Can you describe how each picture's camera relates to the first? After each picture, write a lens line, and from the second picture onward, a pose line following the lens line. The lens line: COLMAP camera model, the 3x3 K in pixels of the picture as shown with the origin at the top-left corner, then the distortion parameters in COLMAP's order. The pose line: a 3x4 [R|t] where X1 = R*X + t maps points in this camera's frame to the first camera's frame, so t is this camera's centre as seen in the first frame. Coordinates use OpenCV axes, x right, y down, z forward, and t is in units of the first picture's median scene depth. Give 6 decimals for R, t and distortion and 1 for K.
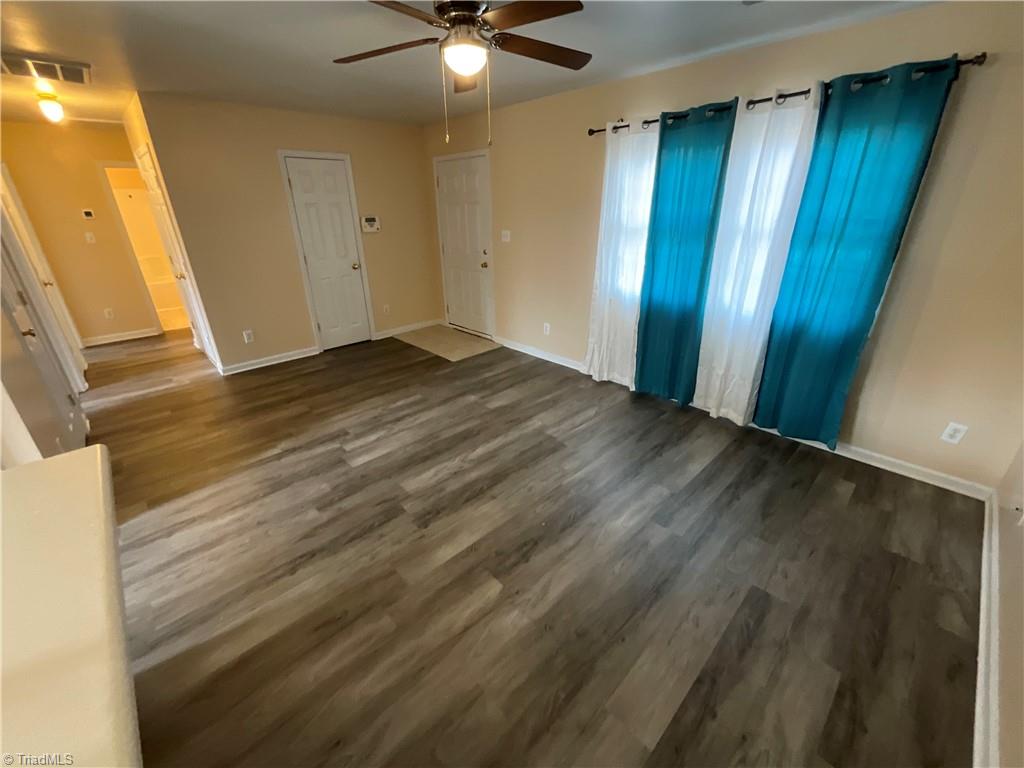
lens RADIAL K [[418.3, 0, 512.0], [0, 418.3, 384.0], [0, 0, 1]] dist [-0.001019, -0.000001]
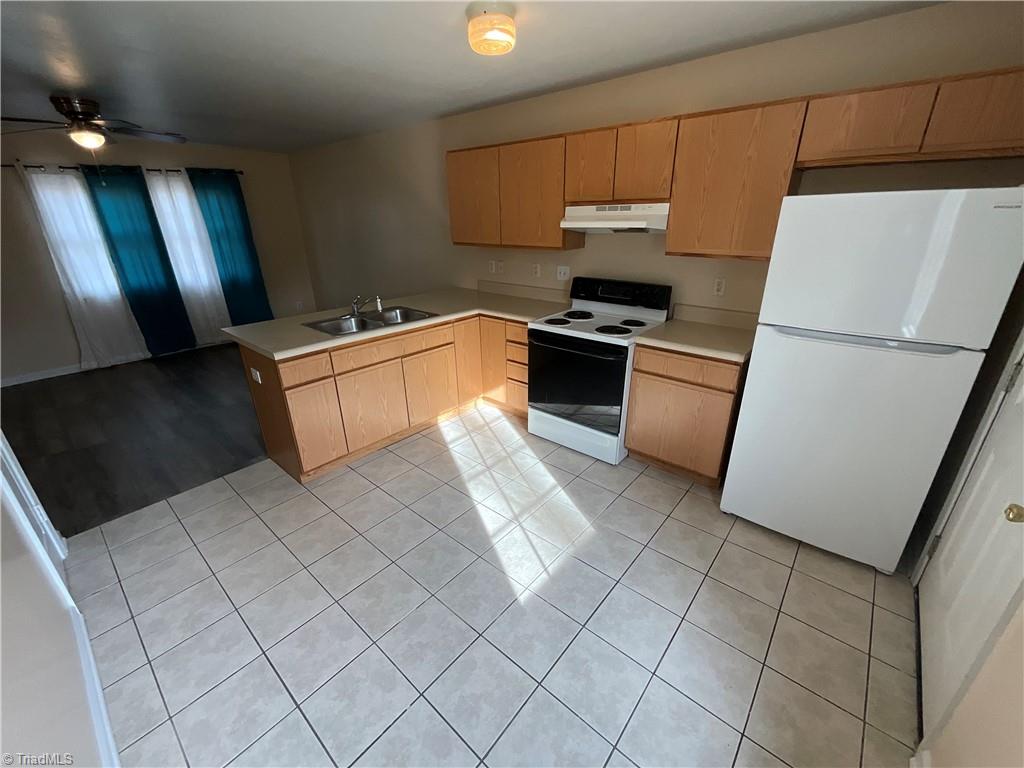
lens RADIAL K [[418.3, 0, 512.0], [0, 418.3, 384.0], [0, 0, 1]] dist [-0.001019, -0.000001]
pose [[-0.103274, -0.359364, 0.927465, -1.438226], [0.408131, 0.835029, 0.368994, 0.090645], [-0.907063, 0.416634, 0.060431, -0.169459]]
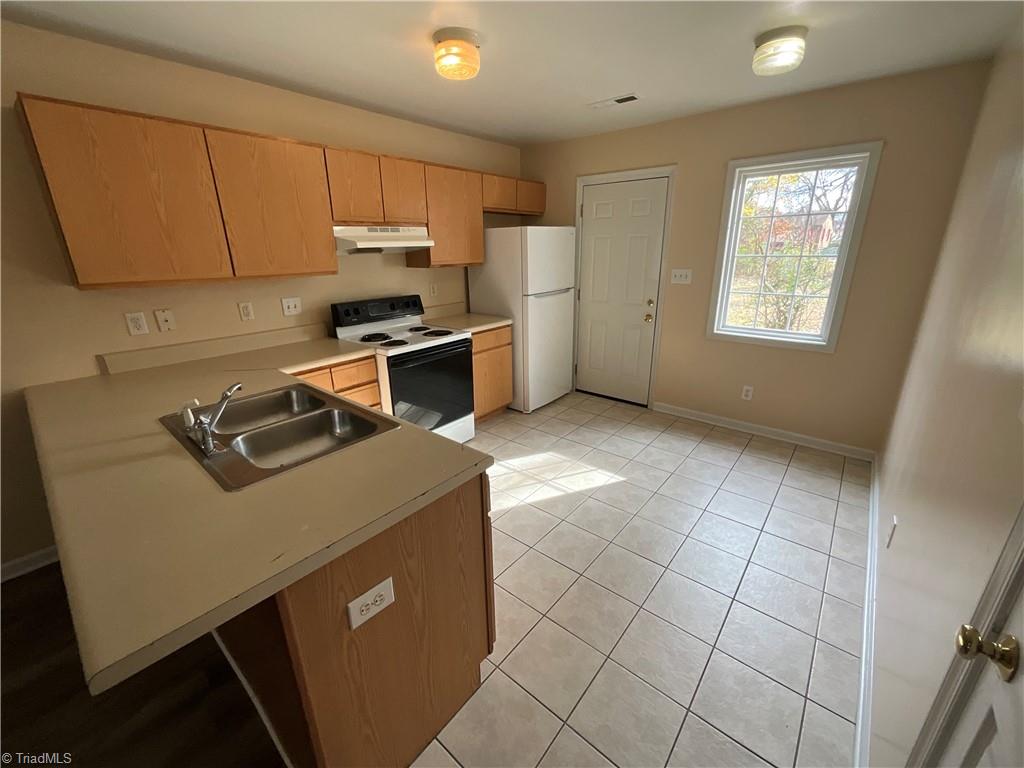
lens RADIAL K [[418.3, 0, 512.0], [0, 418.3, 384.0], [0, 0, 1]] dist [-0.001019, -0.000001]
pose [[-0.993162, 0.058579, -0.100983, -0.634926], [-0.024655, 0.740246, 0.671884, -0.201694], [0.114111, 0.669780, -0.733740, 0.522838]]
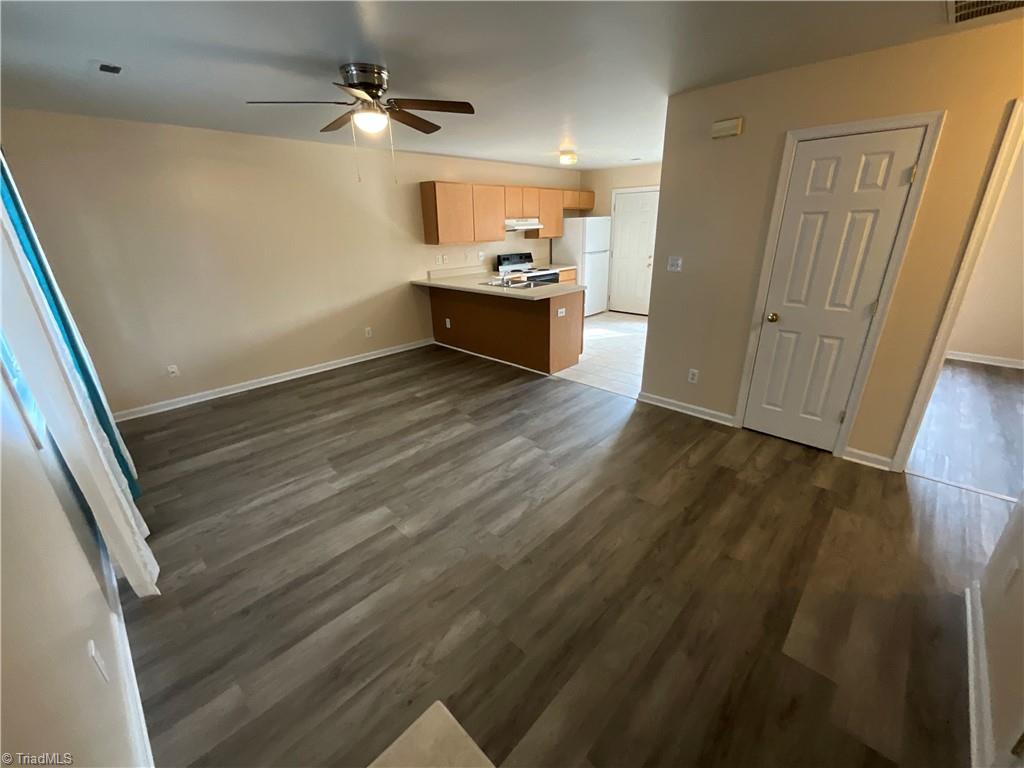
lens RADIAL K [[418.3, 0, 512.0], [0, 418.3, 384.0], [0, 0, 1]] dist [-0.001019, -0.000001]
pose [[-0.998555, 0.047664, -0.024802, -0.311991], [0.016683, 0.713822, 0.700129, -0.709261], [0.051075, 0.698704, -0.713586, 1.644209]]
